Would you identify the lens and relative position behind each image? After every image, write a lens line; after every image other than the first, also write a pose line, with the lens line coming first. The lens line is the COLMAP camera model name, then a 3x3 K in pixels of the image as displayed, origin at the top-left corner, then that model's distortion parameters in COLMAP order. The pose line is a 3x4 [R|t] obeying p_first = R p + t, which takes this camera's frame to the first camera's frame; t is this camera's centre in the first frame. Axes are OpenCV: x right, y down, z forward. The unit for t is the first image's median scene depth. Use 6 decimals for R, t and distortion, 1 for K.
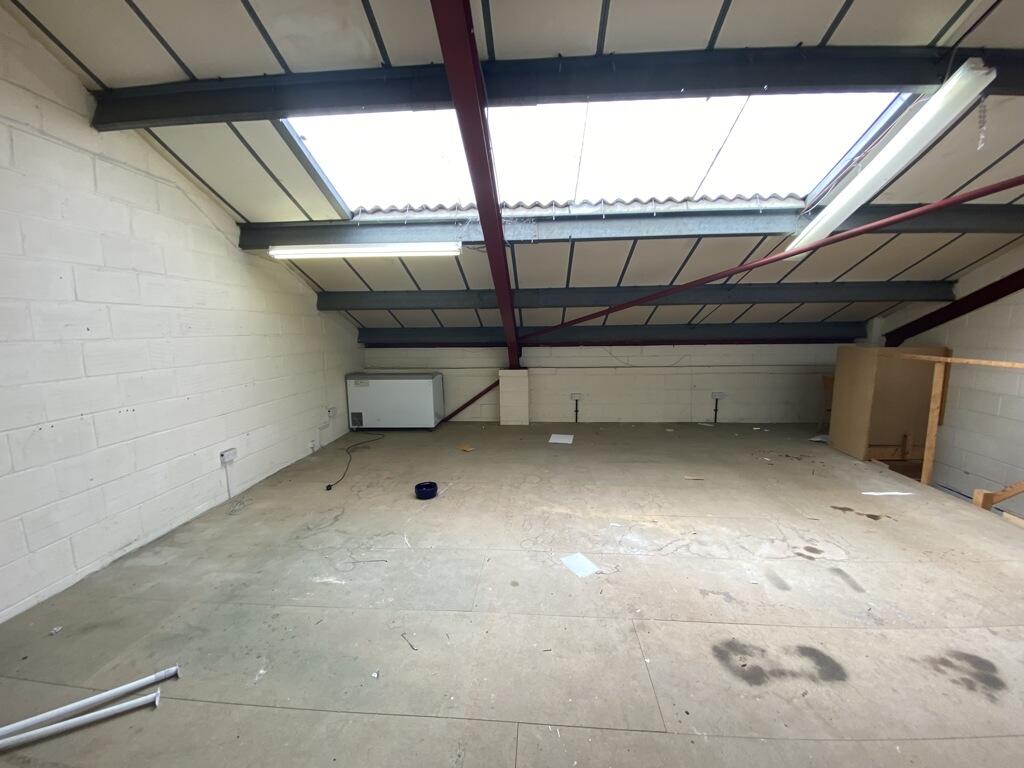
lens RADIAL K [[411.3, 0, 510.9], [0, 411.3, 381.7], [0, 0, 1]] dist [0.032908, -0.028567]
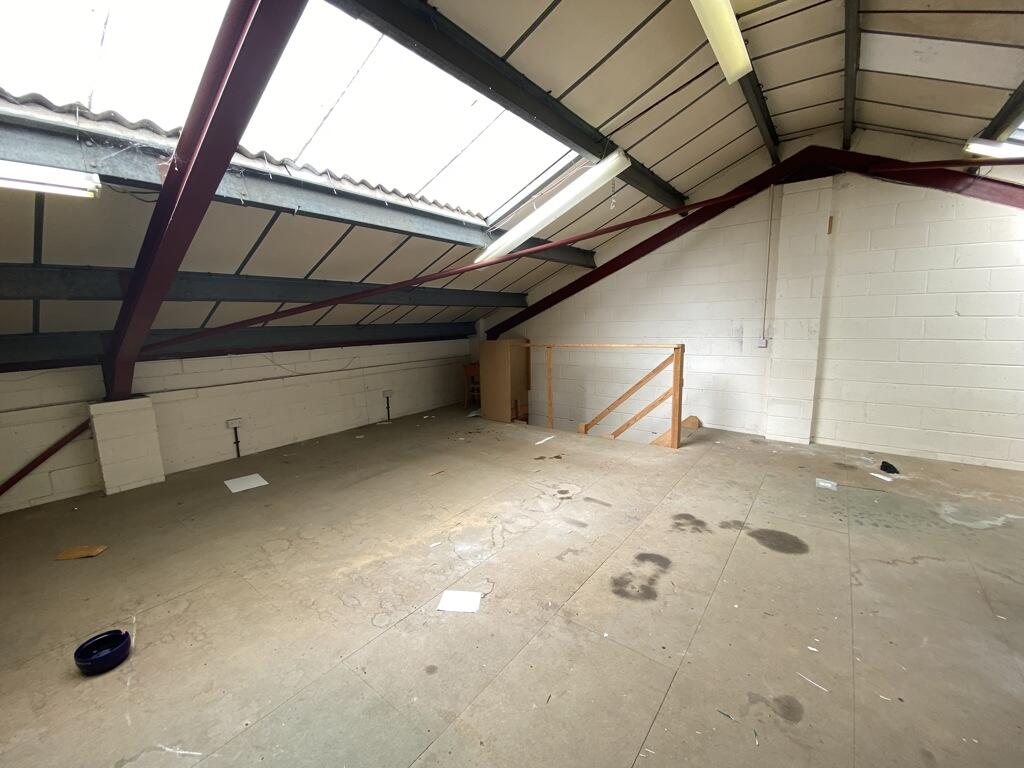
lens RADIAL K [[411.3, 0, 510.9], [0, 411.3, 381.7], [0, 0, 1]] dist [0.032908, -0.028567]
pose [[0.554160, -0.124664, 0.823022, -0.301994], [0.129625, 0.989584, 0.062614, -0.034781], [-0.822255, 0.071986, 0.564548, 0.279300]]
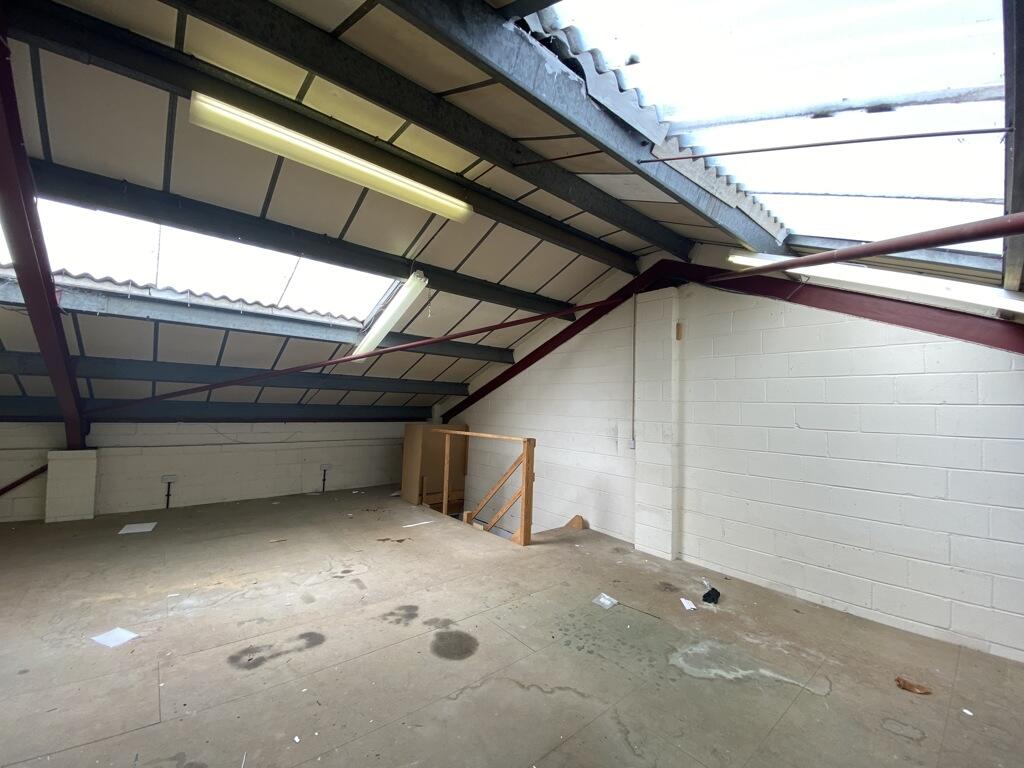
lens RADIAL K [[413.6, 0, 511.1], [0, 413.6, 381.9], [0, 0, 1]] dist [0.017045, -0.019315]
pose [[0.712934, 0.074655, 0.697245, 0.080233], [0.055256, 0.985244, -0.161990, 0.028987], [-0.699050, 0.154015, 0.698289, -0.336749]]
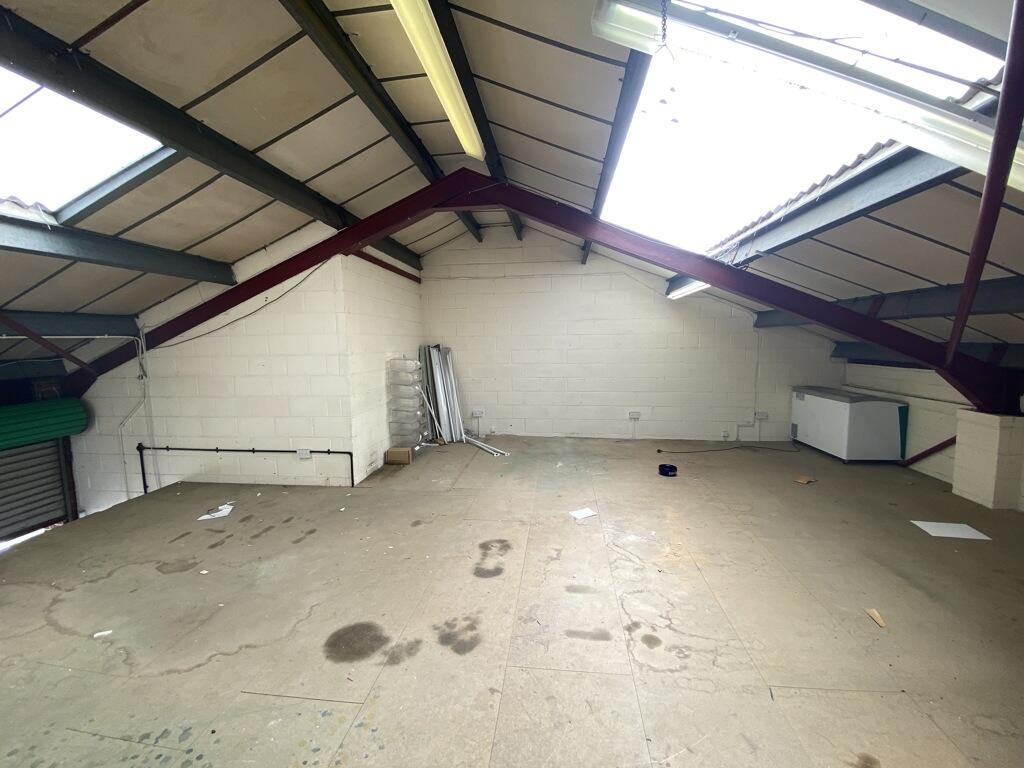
lens RADIAL K [[413.6, 0, 511.1], [0, 413.6, 381.9], [0, 0, 1]] dist [0.017045, -0.019315]
pose [[-0.051141, 0.112784, -0.992303, 1.112584], [-0.118207, 0.985935, 0.118153, -0.110462], [0.991671, 0.123340, -0.037089, 0.527946]]
